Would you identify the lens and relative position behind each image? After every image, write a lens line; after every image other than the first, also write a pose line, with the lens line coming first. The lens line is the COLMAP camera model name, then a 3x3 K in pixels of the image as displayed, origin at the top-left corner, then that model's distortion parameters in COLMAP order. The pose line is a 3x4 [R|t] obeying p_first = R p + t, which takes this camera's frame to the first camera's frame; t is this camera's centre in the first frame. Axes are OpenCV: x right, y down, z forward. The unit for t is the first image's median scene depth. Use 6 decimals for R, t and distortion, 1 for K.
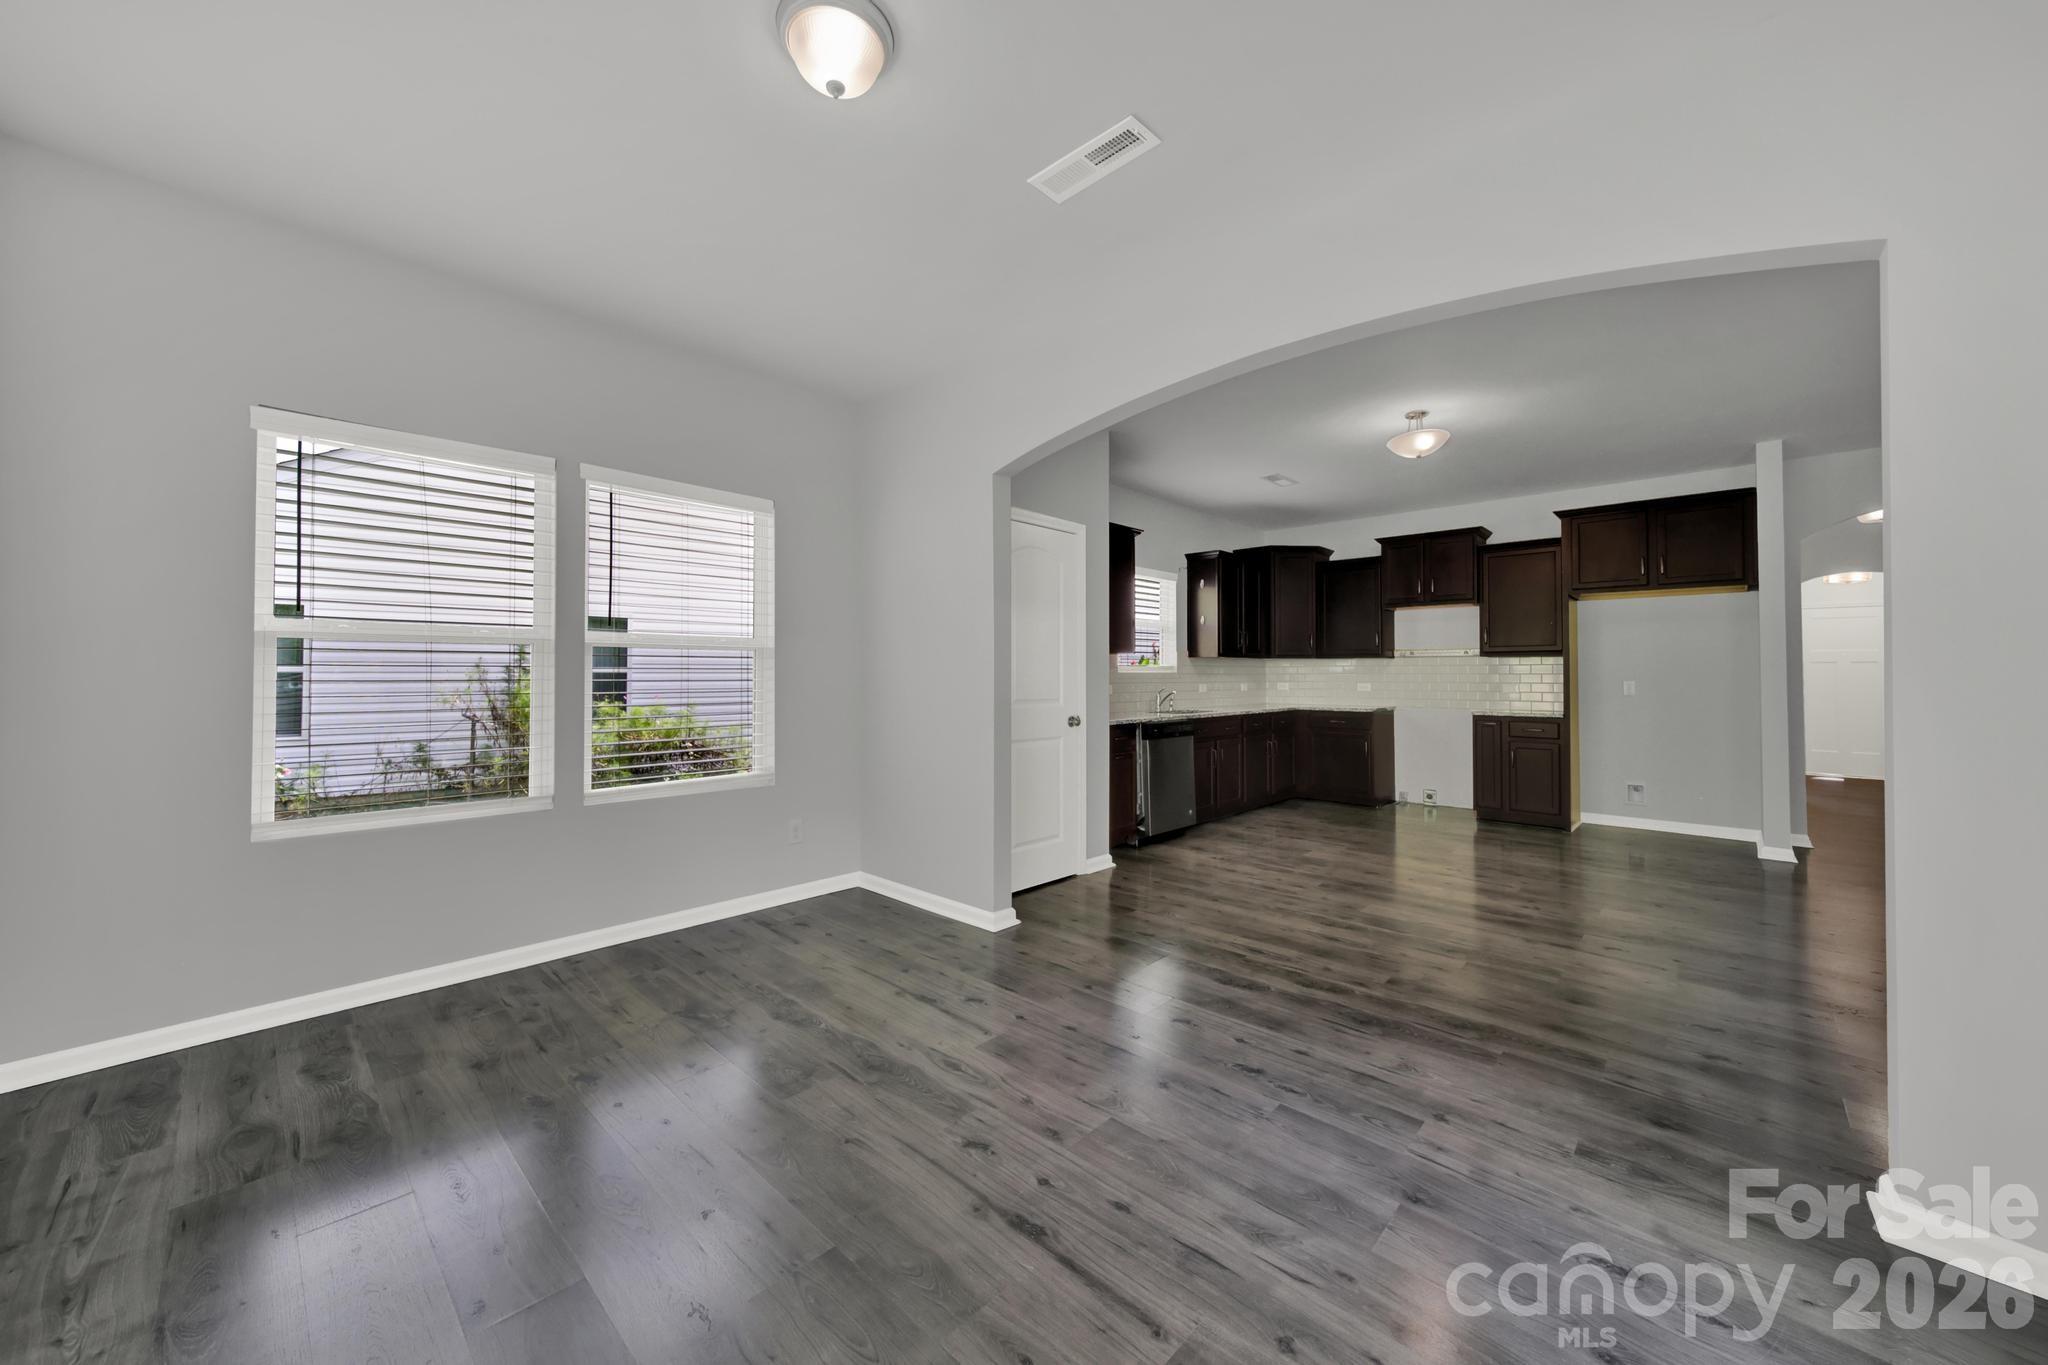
lens RADIAL K [[727.9, 0, 1001.5], [0, 727.9, 672.5], [0, 0, 1]] dist [-0.002245, -0.000159]
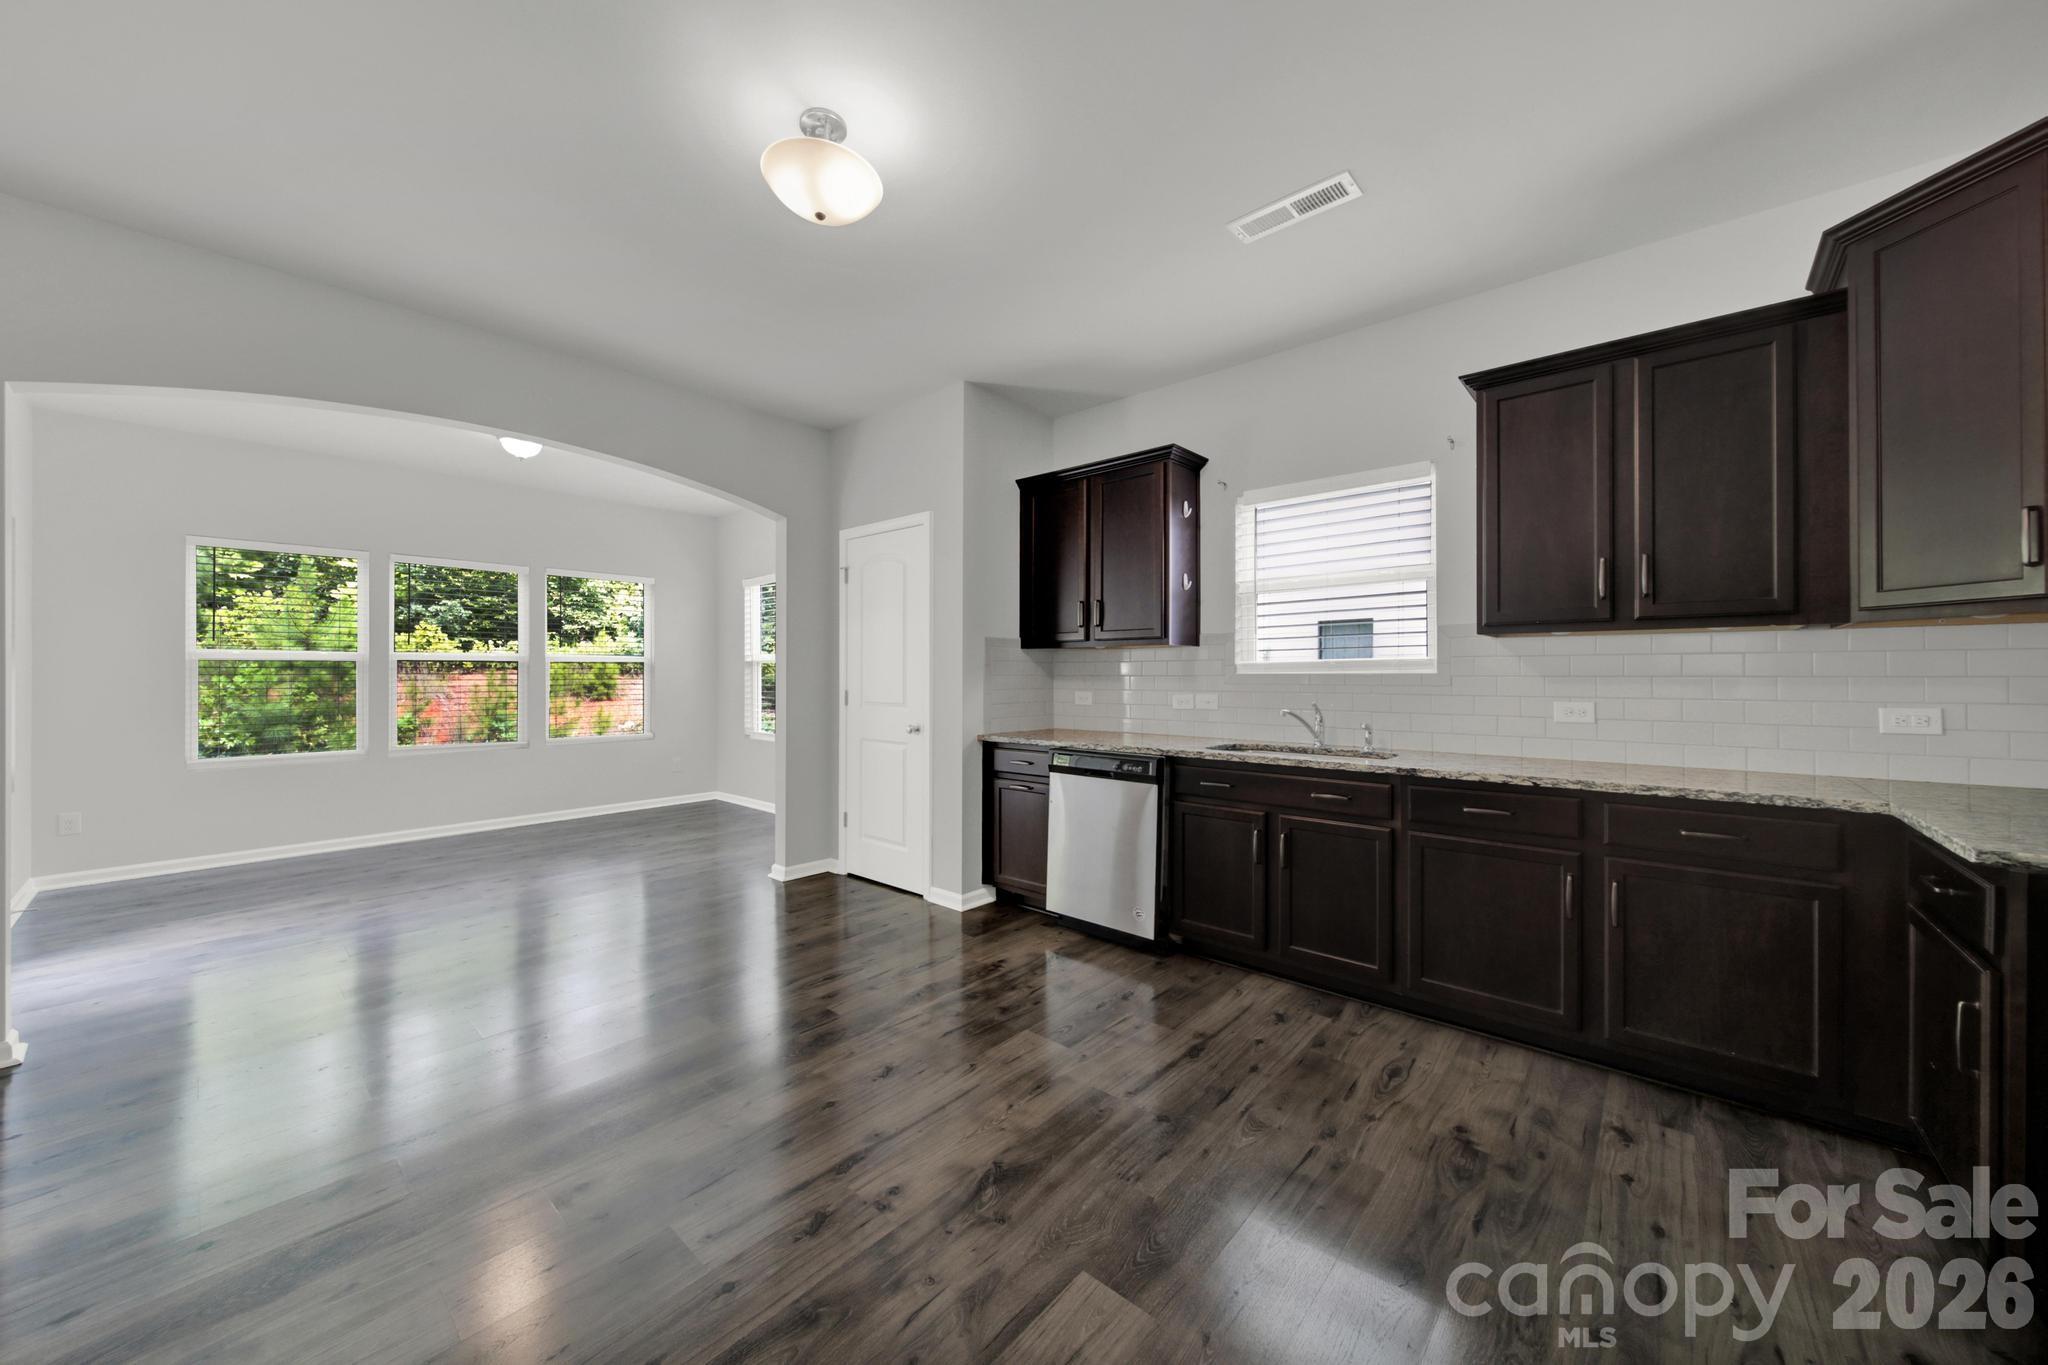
lens RADIAL K [[738.1, 0, 1032.4], [0, 738.1, 670.9], [0, 0, 1]] dist [0.005504, -0.000101]
pose [[0.054902, -0.011002, -0.998431, 0.723353], [0.007936, 0.999913, -0.010582, 0.001547], [0.998460, -0.007343, 0.054985, 0.752930]]
